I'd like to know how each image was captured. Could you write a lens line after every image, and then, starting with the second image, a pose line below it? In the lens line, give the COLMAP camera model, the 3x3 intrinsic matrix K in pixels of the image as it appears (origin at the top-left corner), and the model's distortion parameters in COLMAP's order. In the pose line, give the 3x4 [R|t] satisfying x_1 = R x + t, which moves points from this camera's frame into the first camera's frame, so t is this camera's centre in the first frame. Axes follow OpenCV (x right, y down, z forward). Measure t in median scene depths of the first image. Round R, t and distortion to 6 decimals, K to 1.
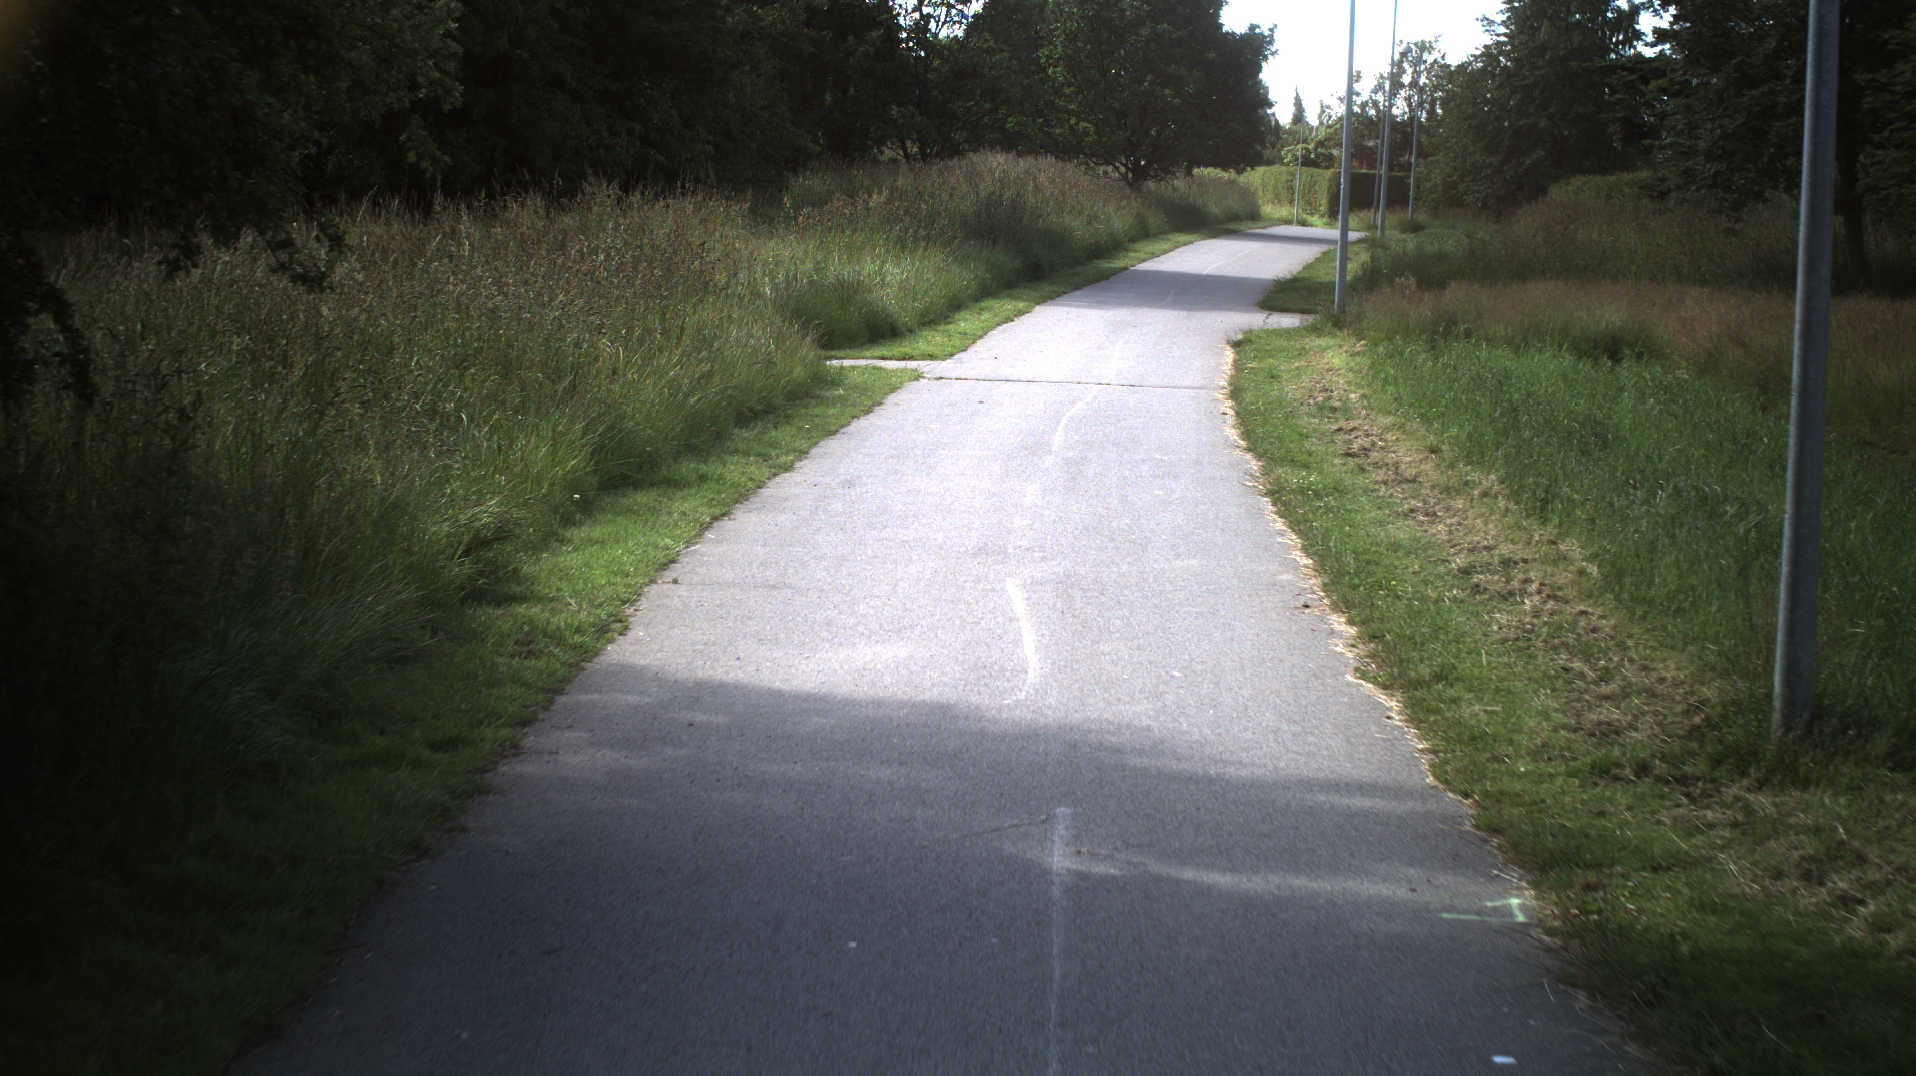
lens RADIAL K [[3782.5, 0, 958.0], [0, 3782.5, 538.0], [0, 0, 1]] dist [-0.368935, 0.353431]
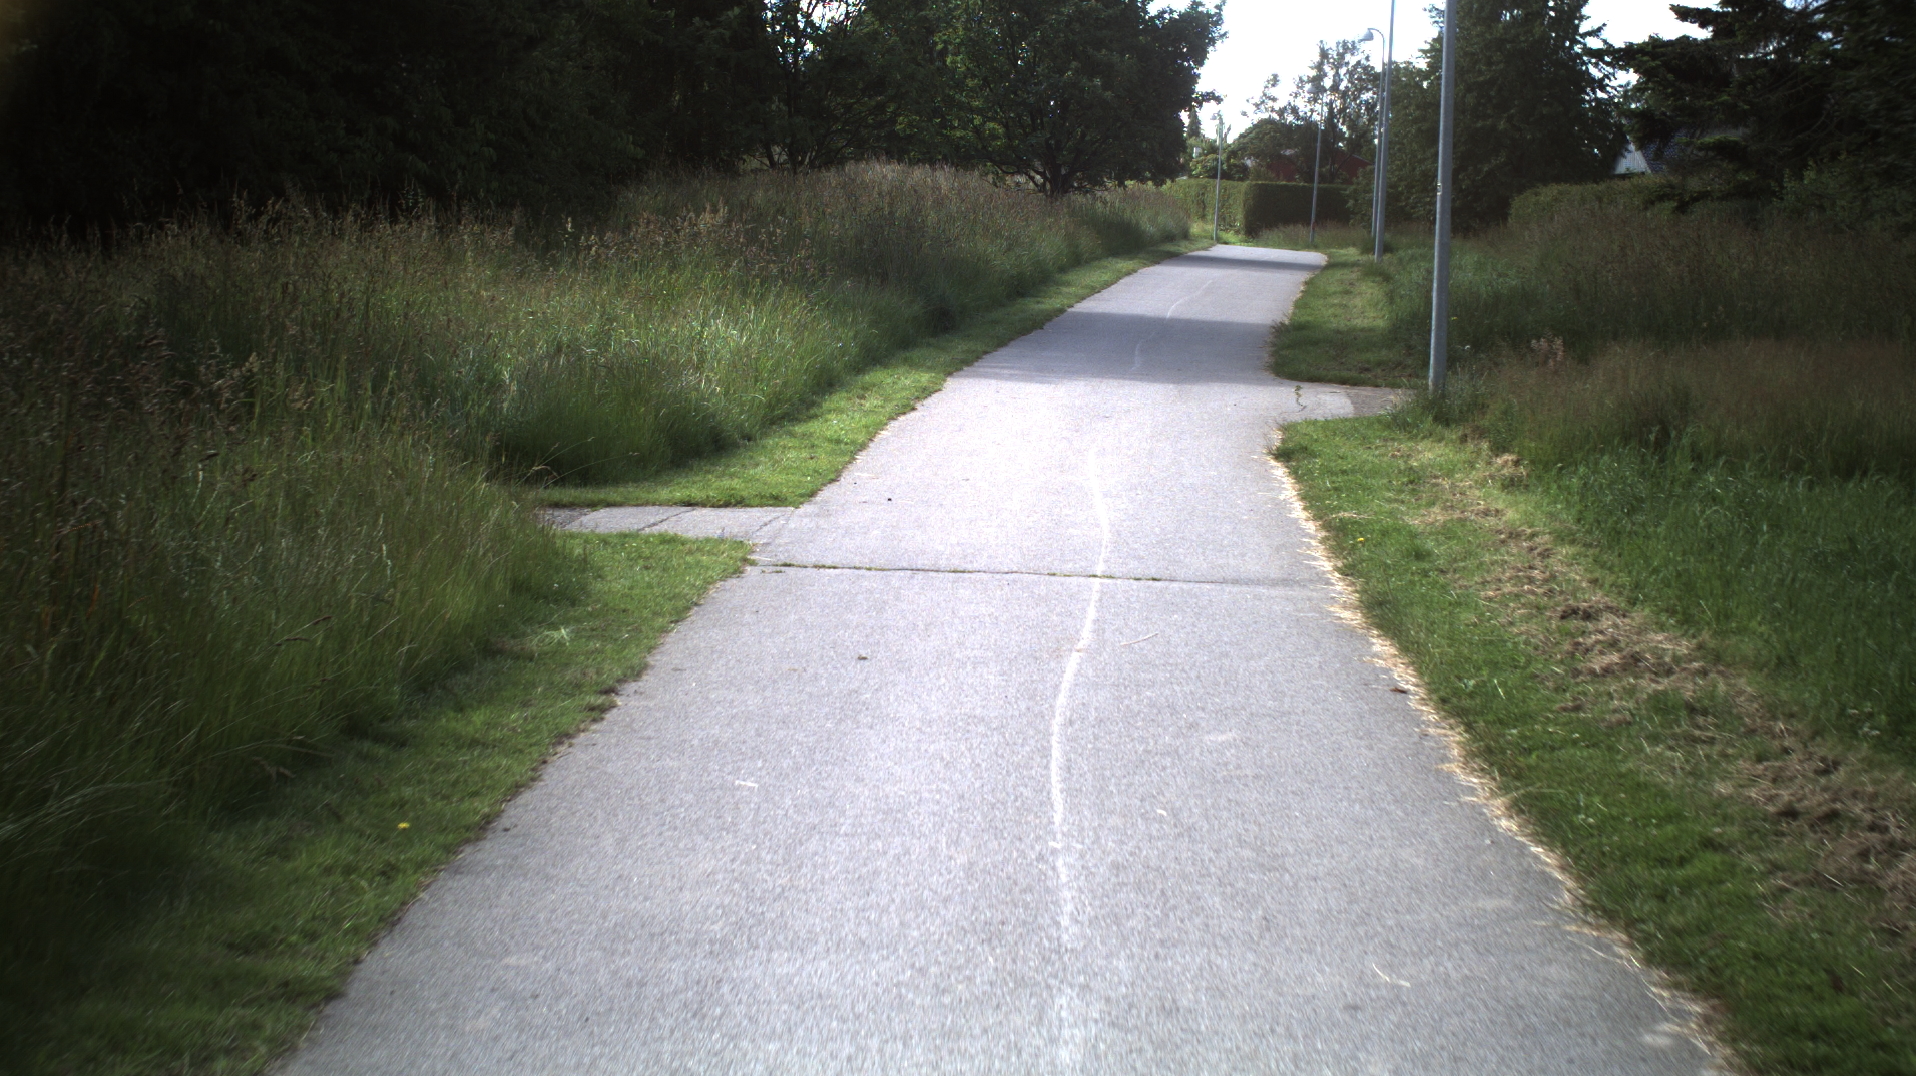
lens RADIAL K [[3782.5, 0, 958.0], [0, 3782.5, 538.0], [0, 0, 1]] dist [-0.368935, 0.353431]
pose [[0.999517, -0.010088, 0.029399, 0.002984], [0.010224, 0.999938, -0.004473, -0.033151], [-0.029353, 0.004771, 0.999558, 0.365823]]
